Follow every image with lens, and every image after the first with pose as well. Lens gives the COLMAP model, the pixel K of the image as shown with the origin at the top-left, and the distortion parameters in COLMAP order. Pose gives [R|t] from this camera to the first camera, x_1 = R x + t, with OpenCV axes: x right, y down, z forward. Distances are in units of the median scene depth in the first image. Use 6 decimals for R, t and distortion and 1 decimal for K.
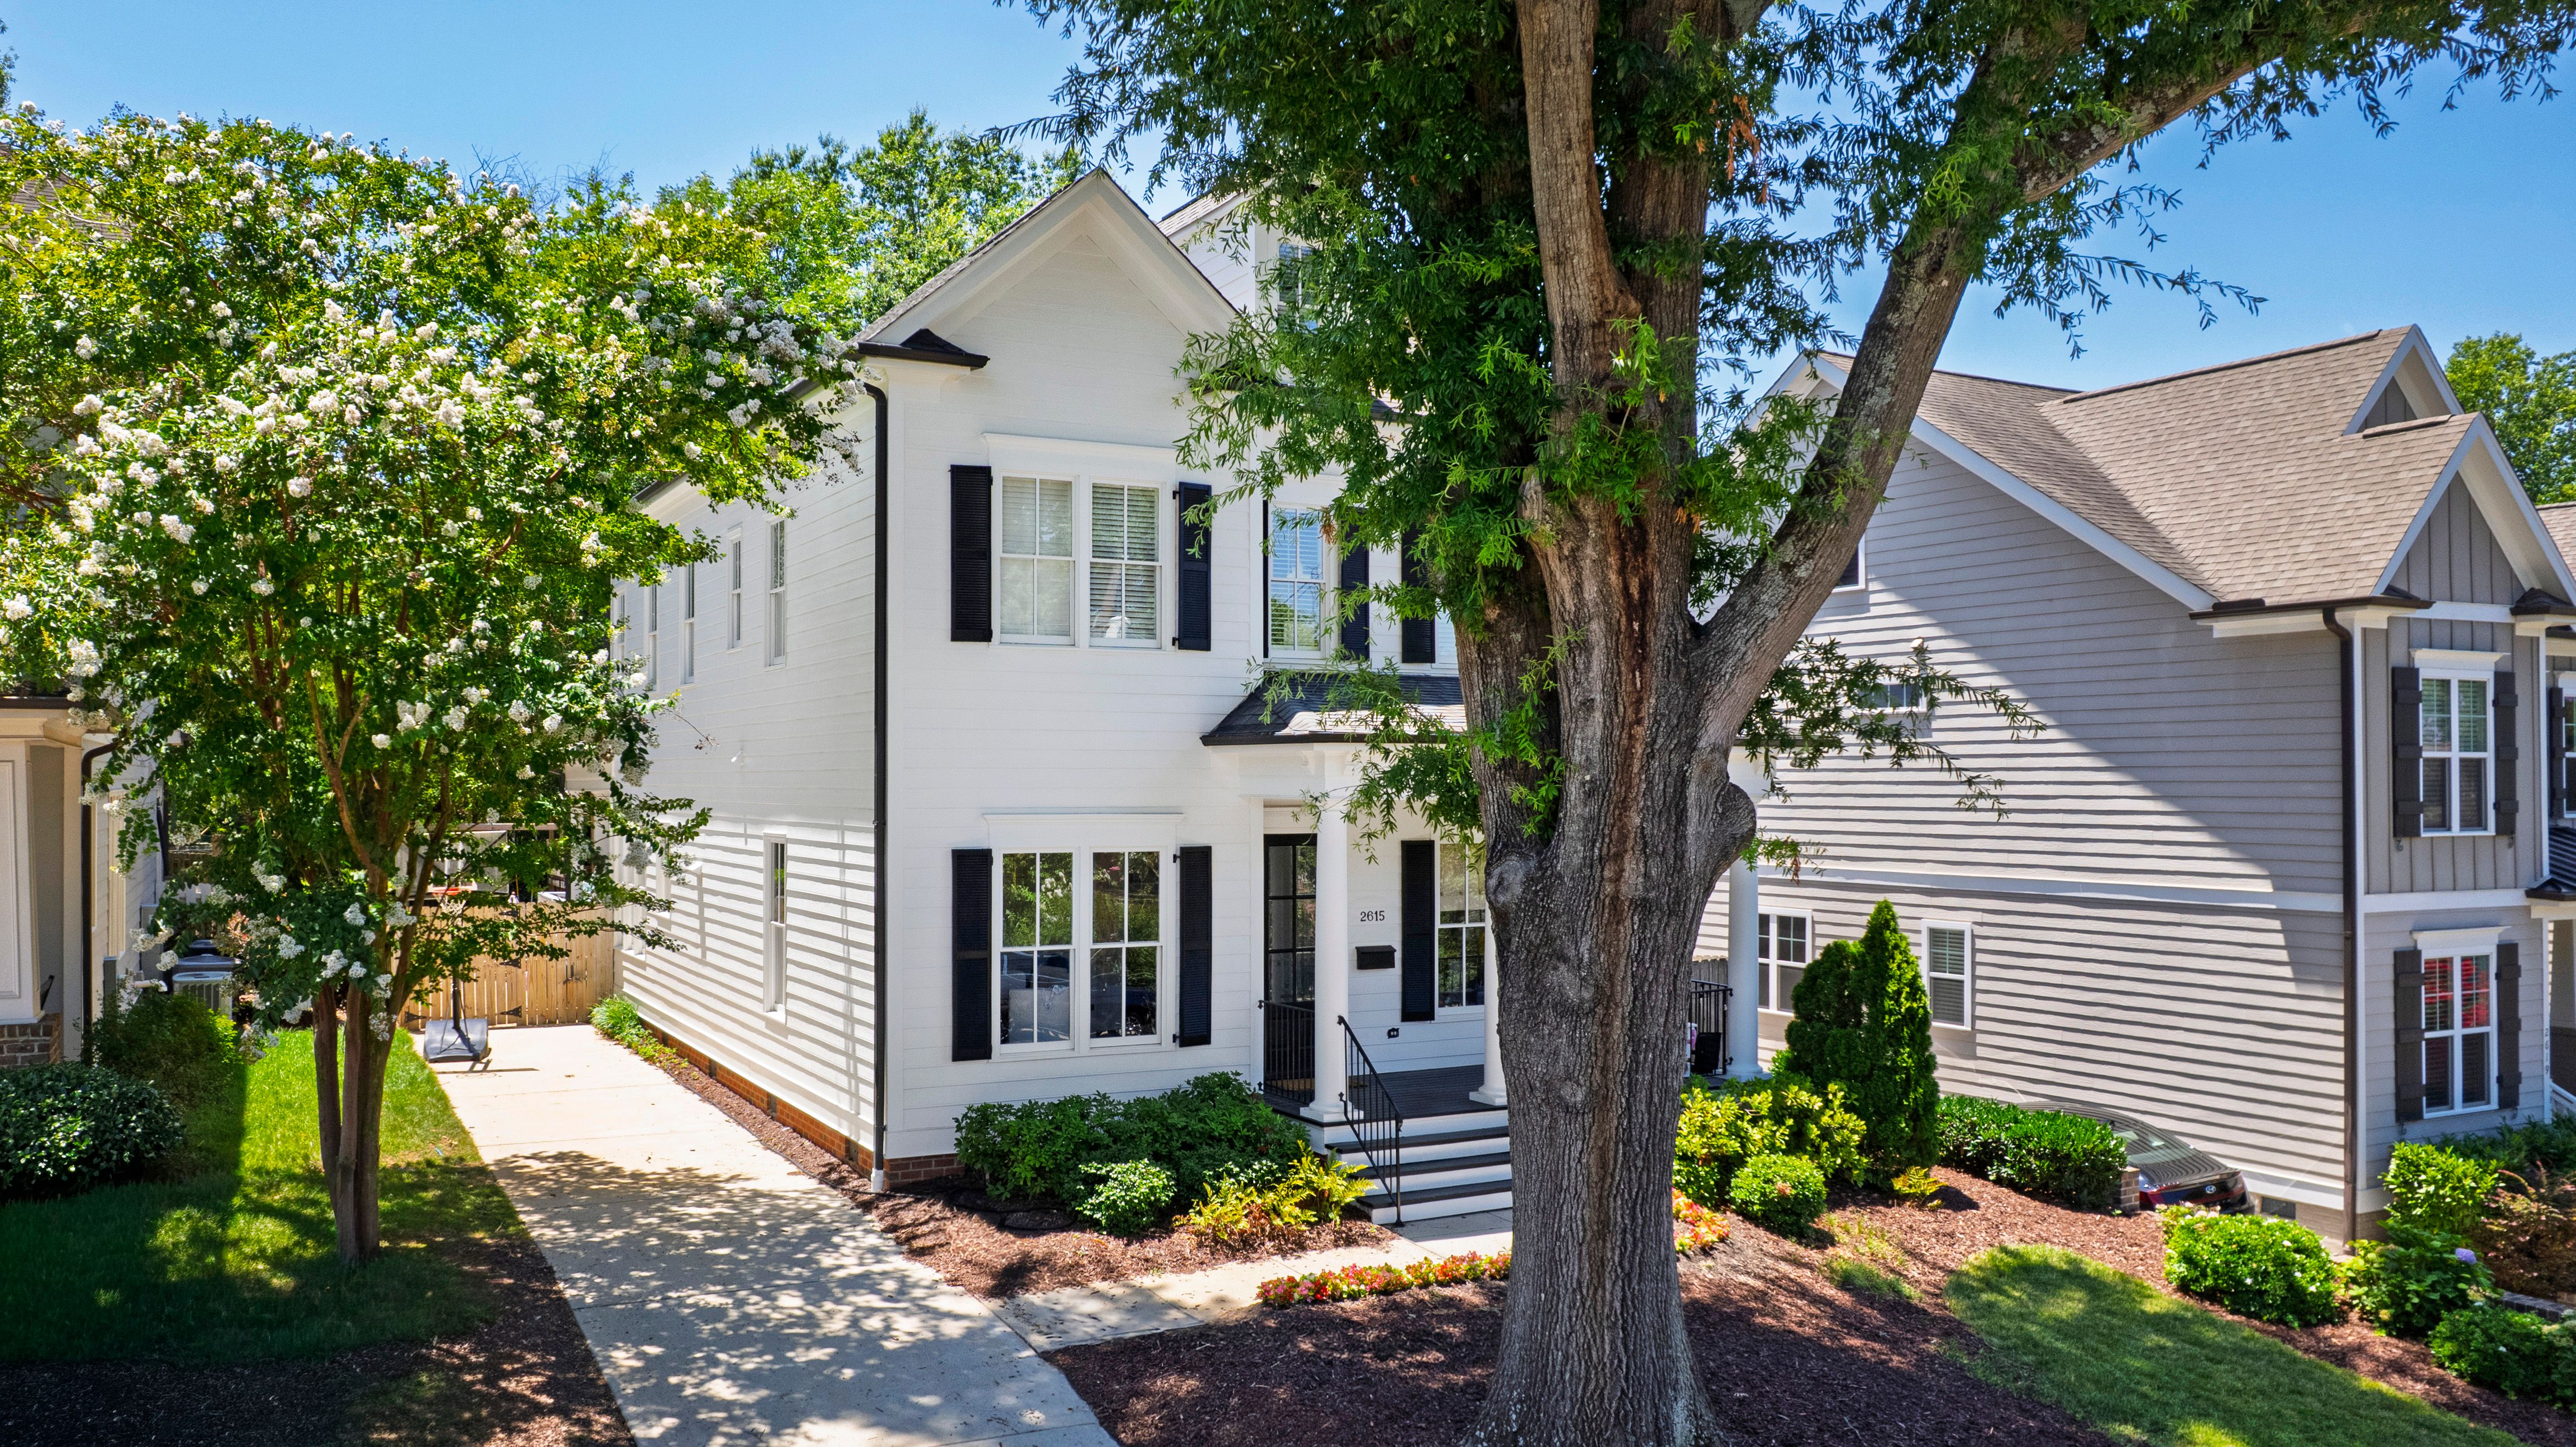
lens RADIAL K [[1661.9, 0, 1106.7], [0, 1661.9, 734.4], [0, 0, 1]] dist [-0.072973, 0.041380]
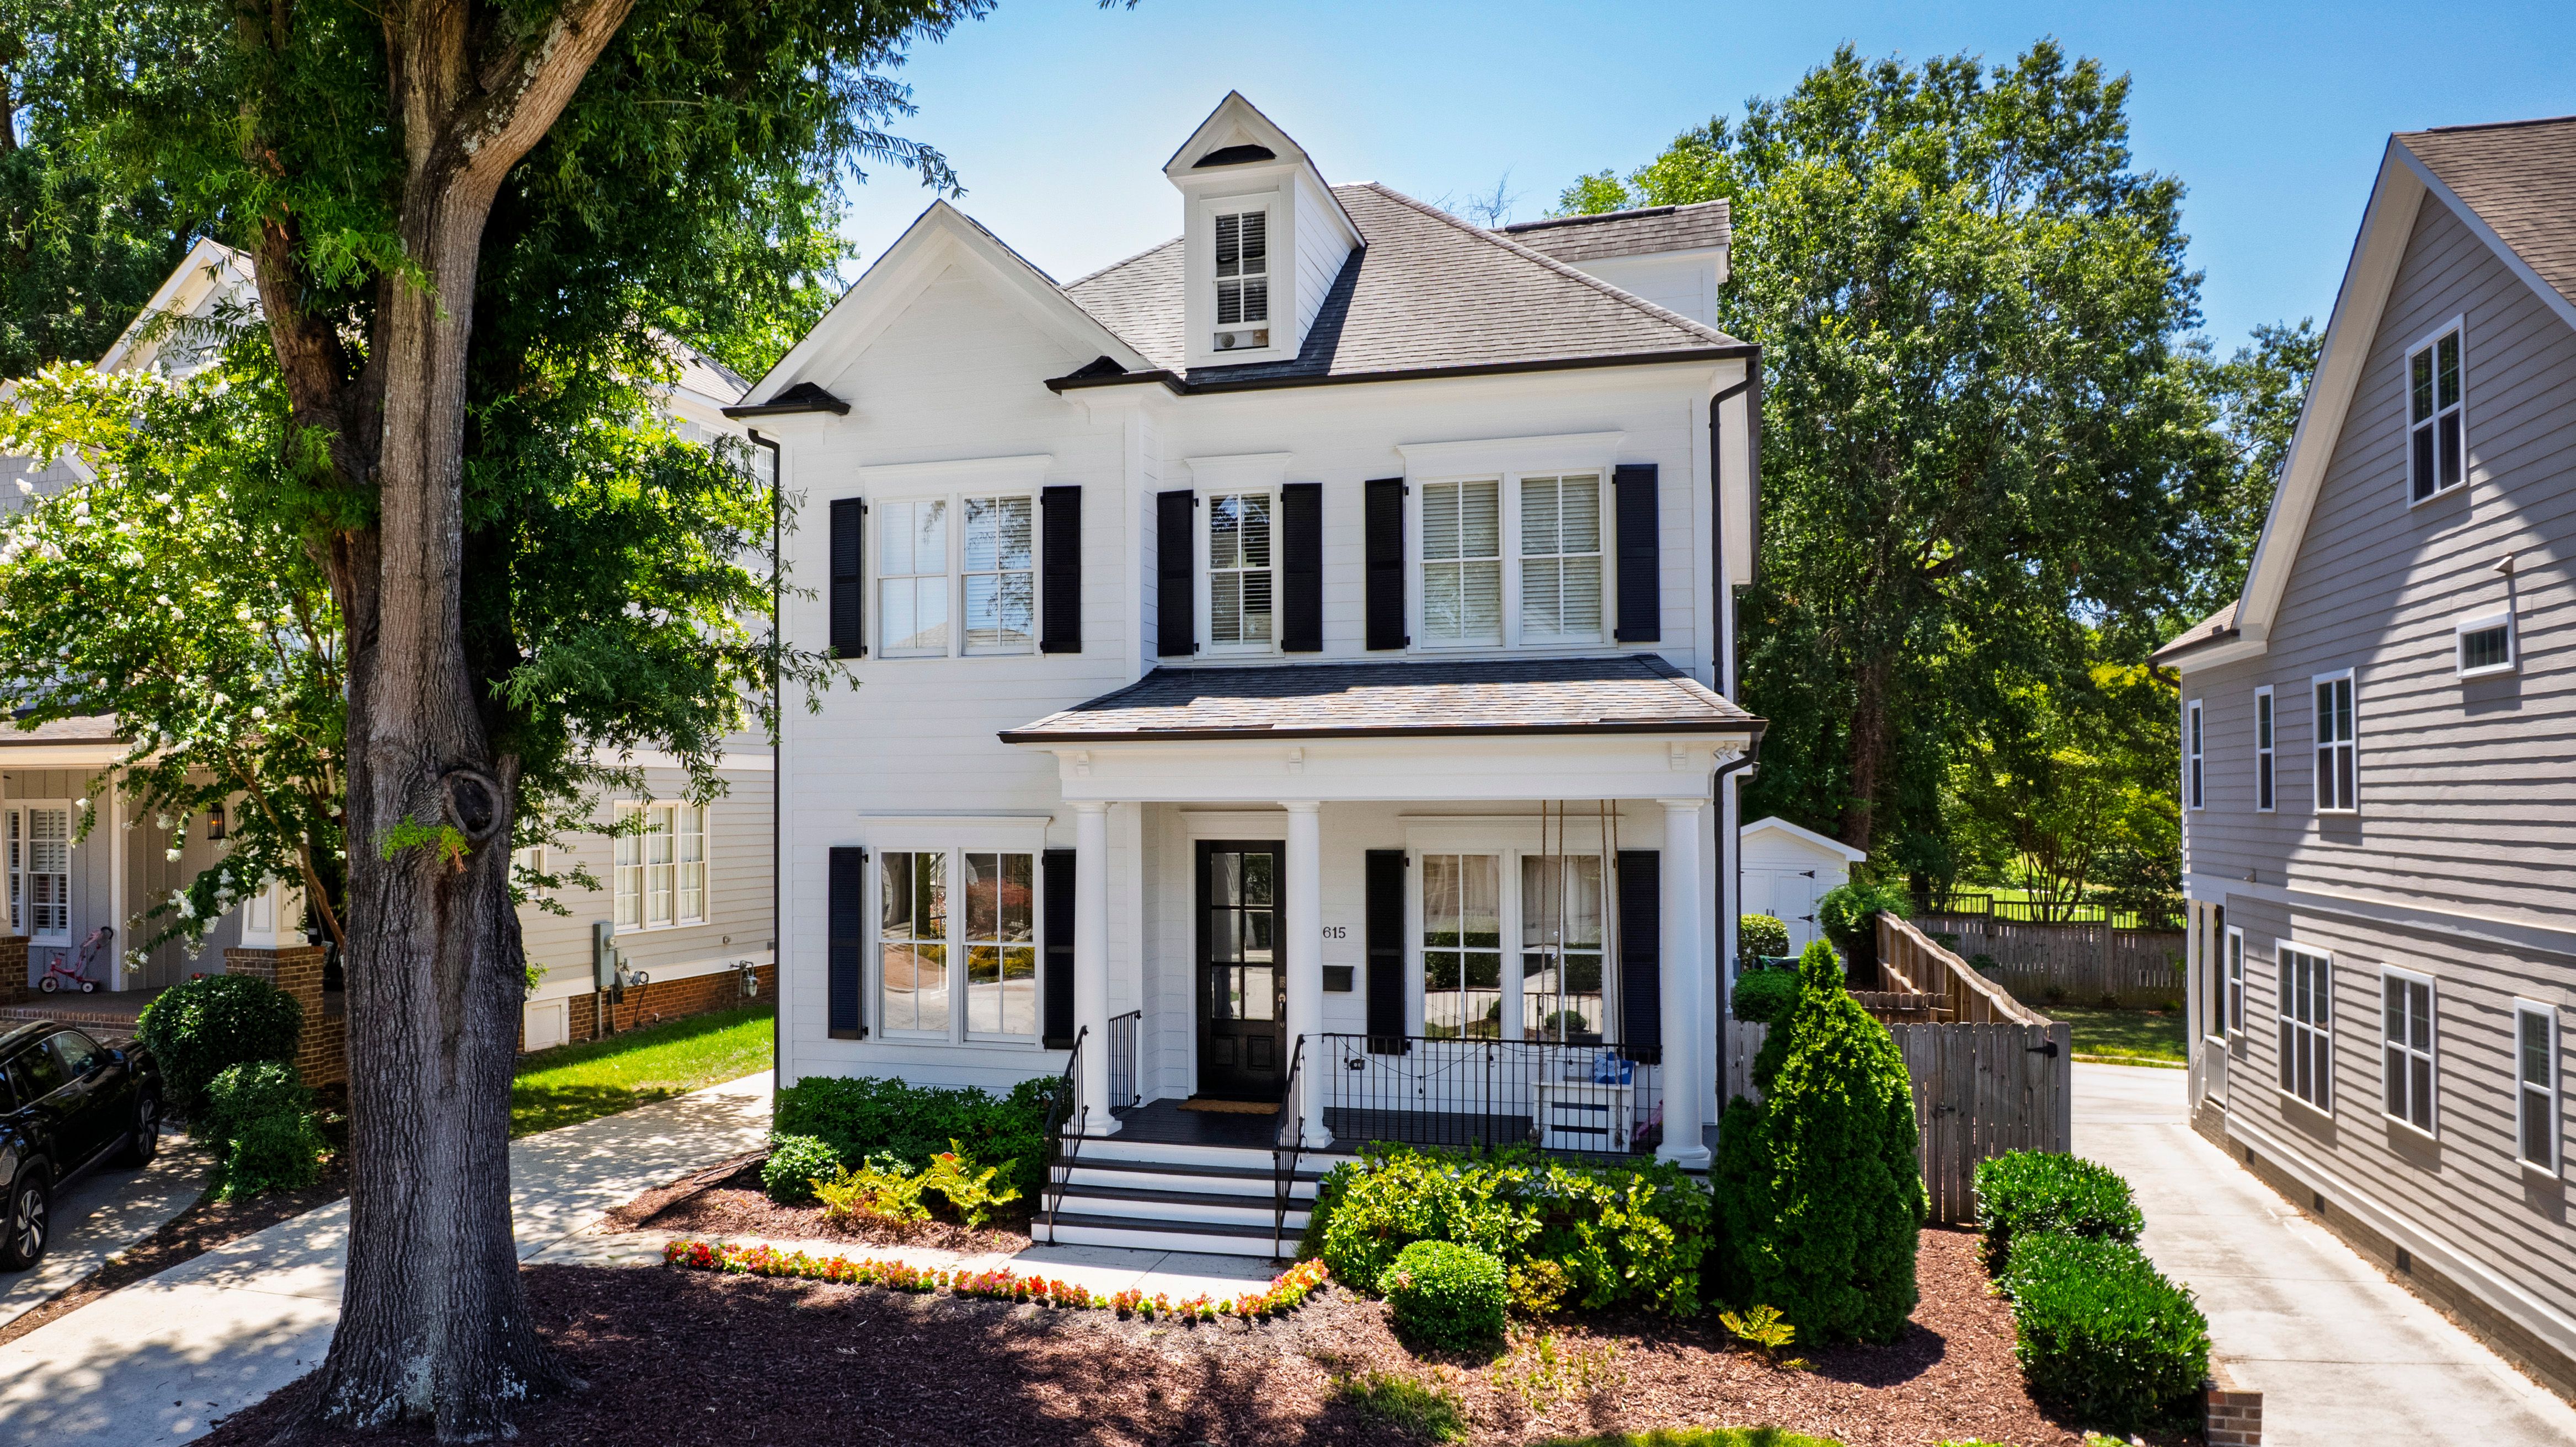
lens RADIAL K [[1728.2, 0, 1203.4], [0, 1728.2, 761.0], [0, 0, 1]] dist [-0.073970, 0.067358]
pose [[0.772894, -0.018849, -0.634255, 0.797037], [0.021503, 0.999763, -0.003508, 0.019526], [0.634170, -0.010927, 0.773116, 0.258483]]
